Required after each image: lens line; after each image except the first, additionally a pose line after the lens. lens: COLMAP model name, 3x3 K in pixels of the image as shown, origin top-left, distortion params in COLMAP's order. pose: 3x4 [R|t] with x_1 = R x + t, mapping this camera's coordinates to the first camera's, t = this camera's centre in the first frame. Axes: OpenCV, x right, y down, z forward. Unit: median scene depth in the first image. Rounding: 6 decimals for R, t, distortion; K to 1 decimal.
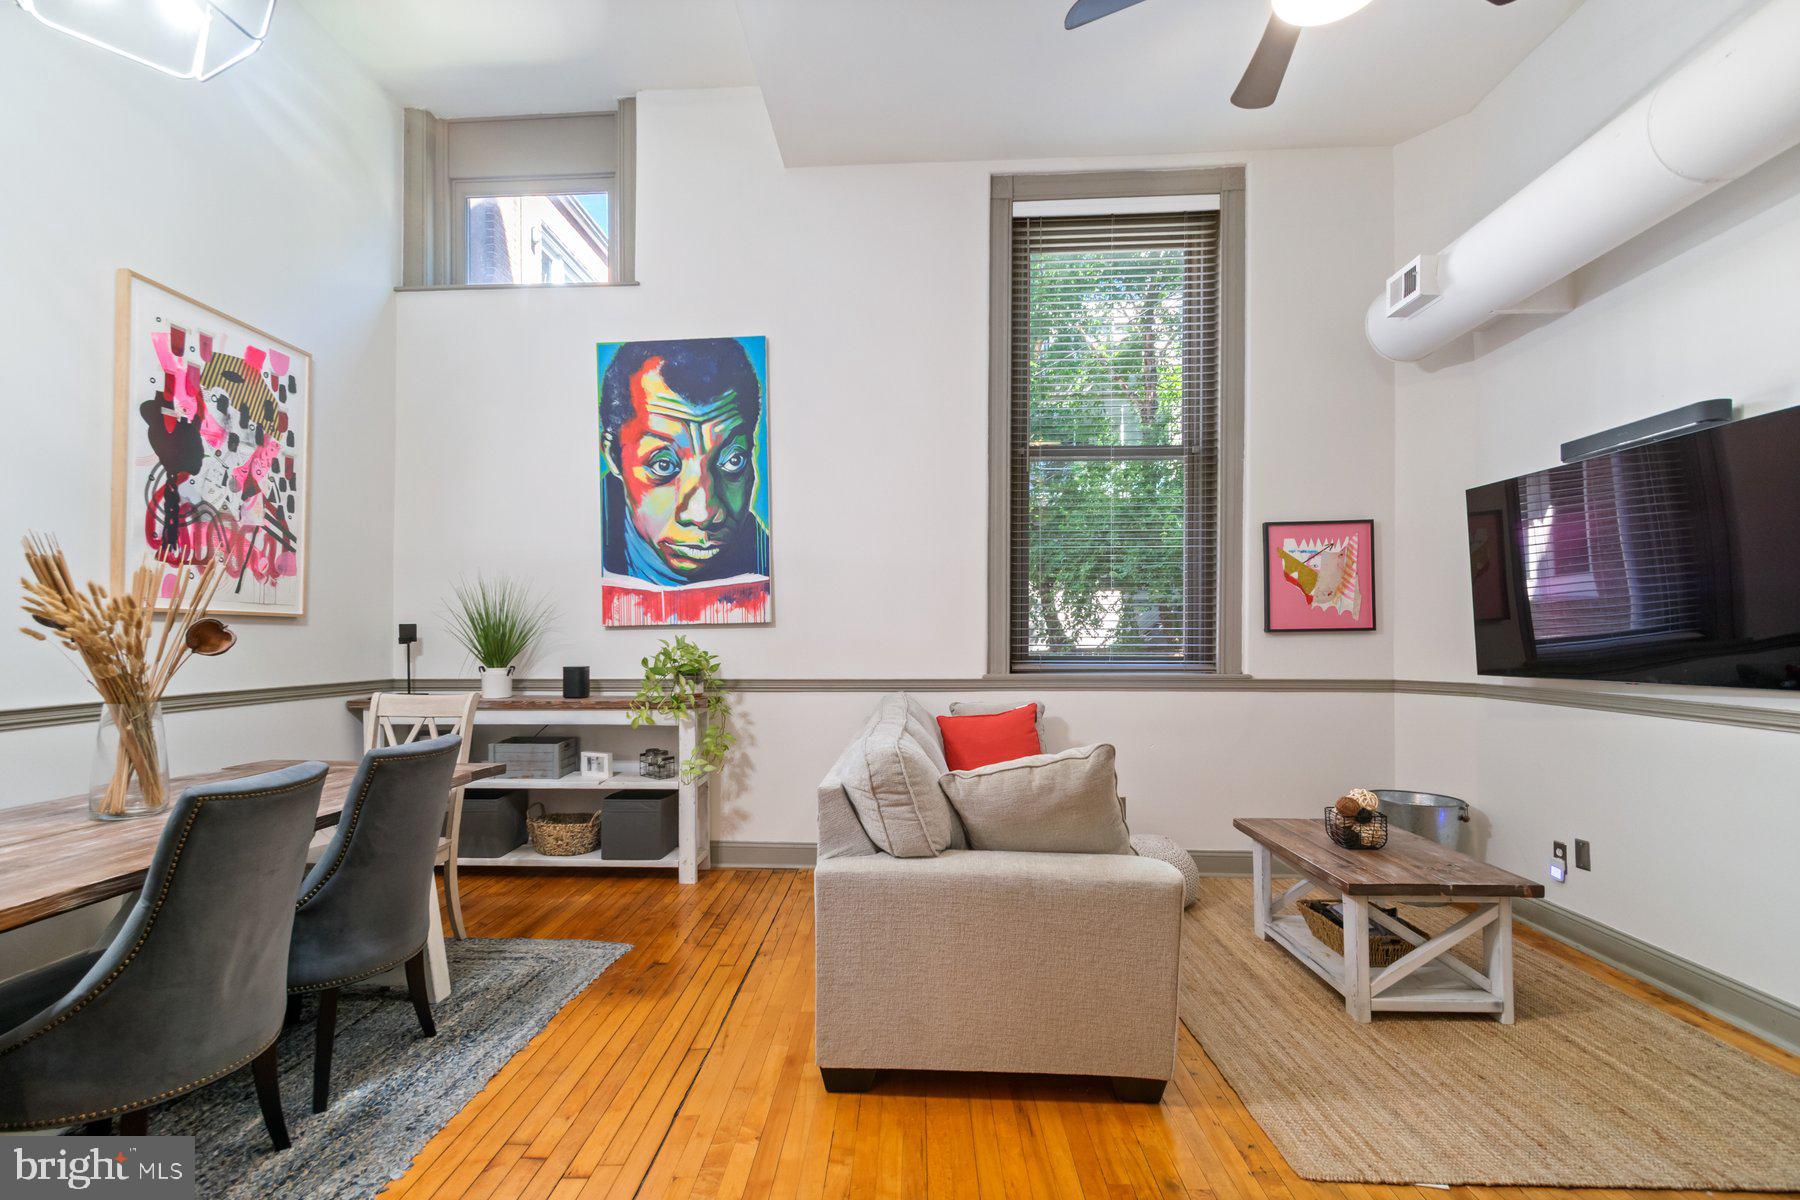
lens RADIAL K [[801.2, 0, 885.4], [0, 801.2, 628.9], [0, 0, 1]] dist [0.012225, -0.010672]
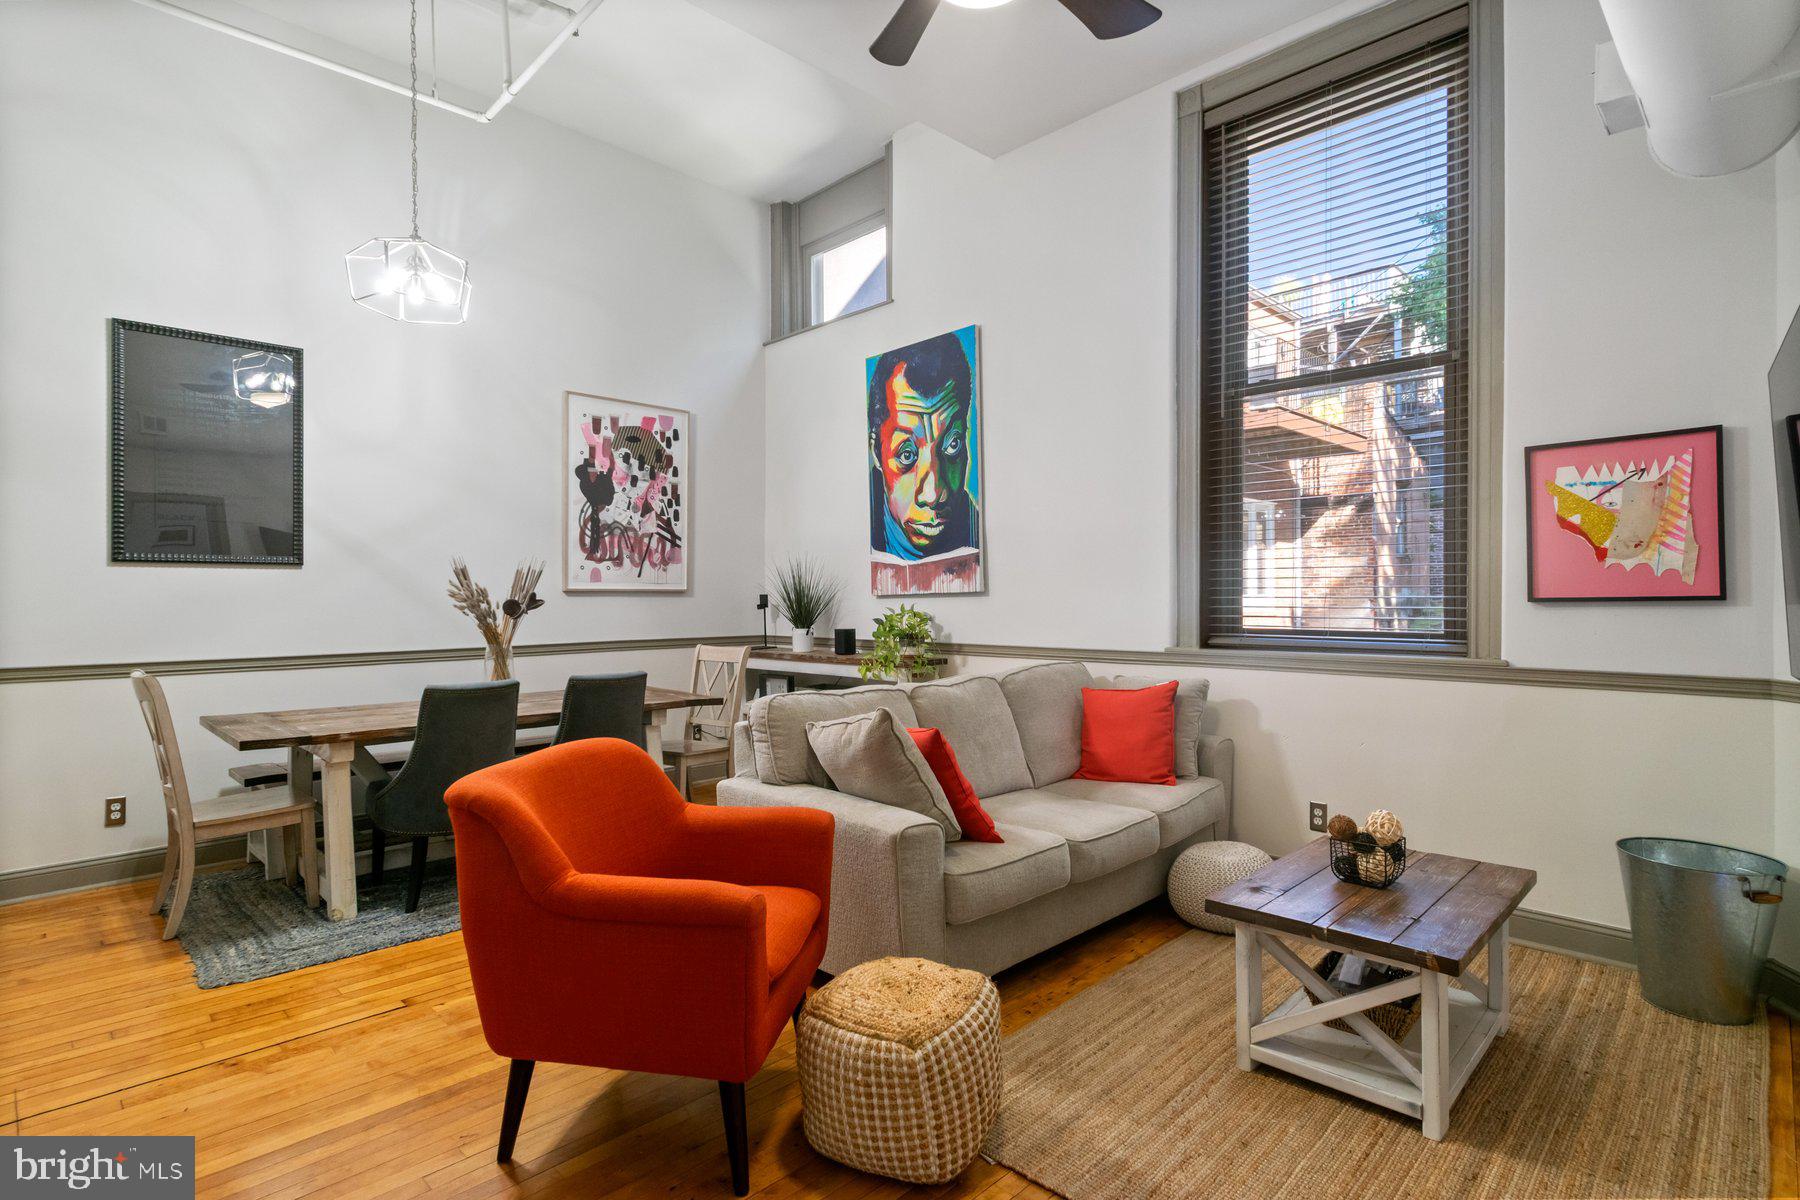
lens RADIAL K [[898.8, 0, 896.8], [0, 898.8, 596.0], [0, 0, 1]] dist [0.000467, -0.001287]
pose [[0.740477, -0.002573, -0.672077, 0.617185], [0.010856, 0.999908, 0.008132, -0.014189], [0.671994, -0.013318, 0.740436, 0.038000]]
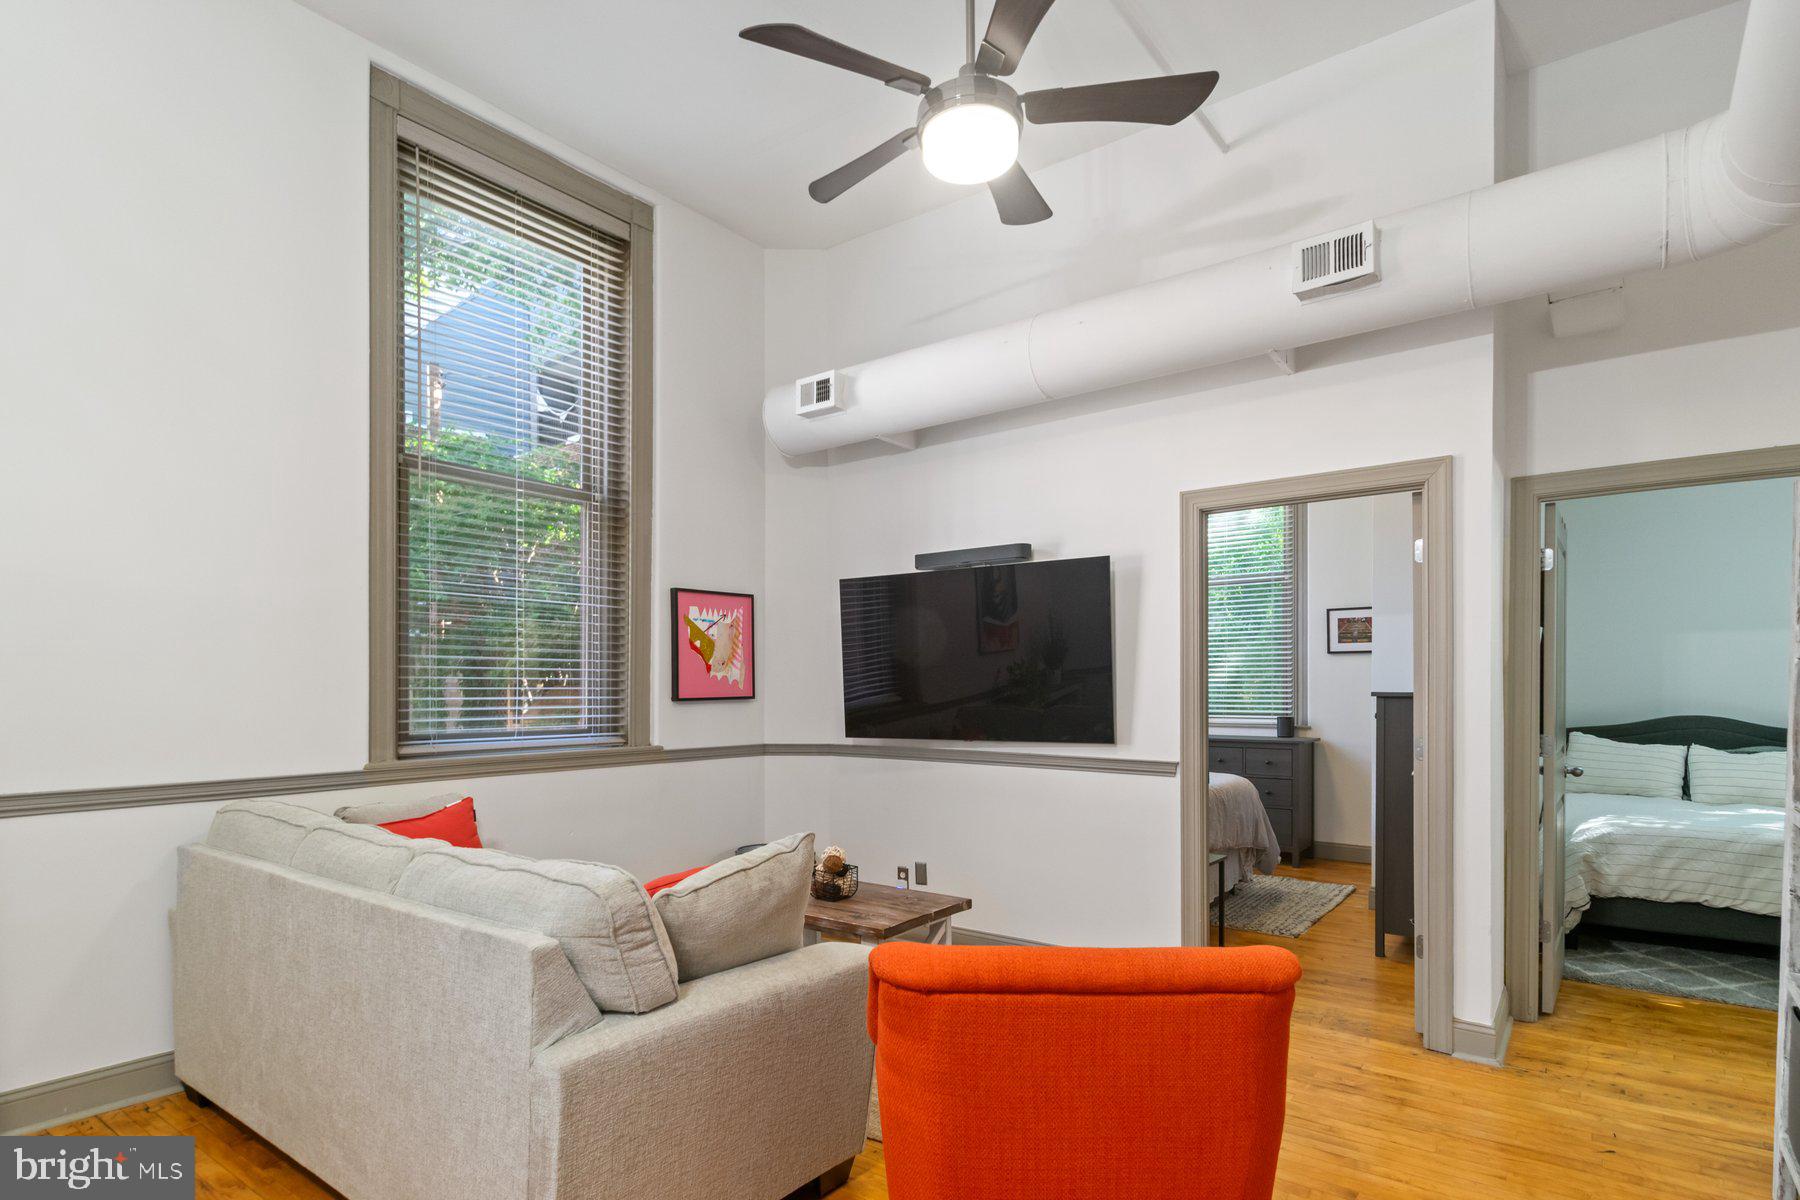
lens RADIAL K [[927.1, 0, 894.6], [0, 927.1, 695.3], [0, 0, 1]] dist [0.006152, -0.003530]
pose [[0.564458, -0.005222, 0.825445, -0.310703], [-0.007846, 0.999901, 0.011691, -0.018966], [-0.825424, -0.013075, 0.564361, 0.155097]]
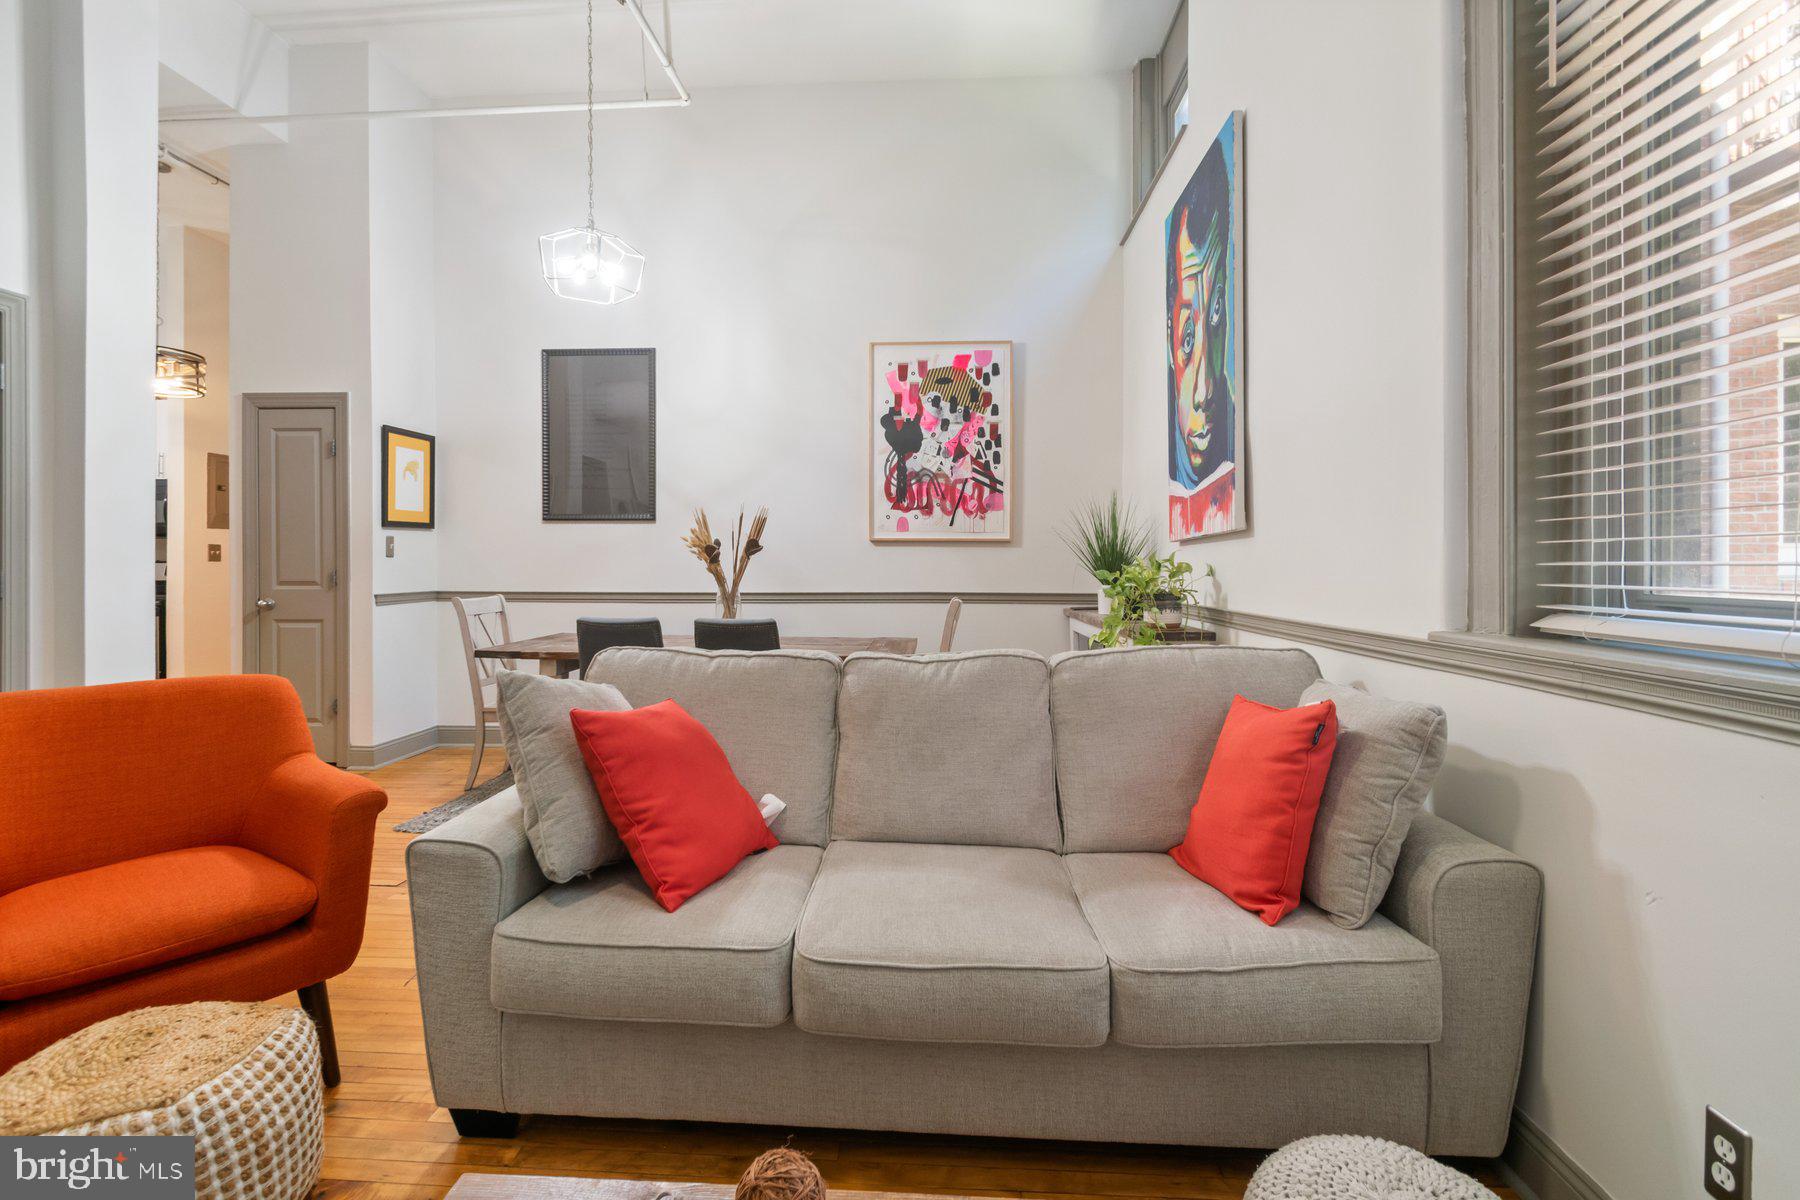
lens RADIAL K [[831.1, 0, 883.9], [0, 831.1, 560.3], [0, 0, 1]] dist [0.007777, -0.006539]
pose [[-0.014843, -0.003219, -0.999885, 0.603097], [0.010115, 0.999943, -0.003369, 0.018474], [0.999839, -0.010164, -0.014810, 0.754998]]
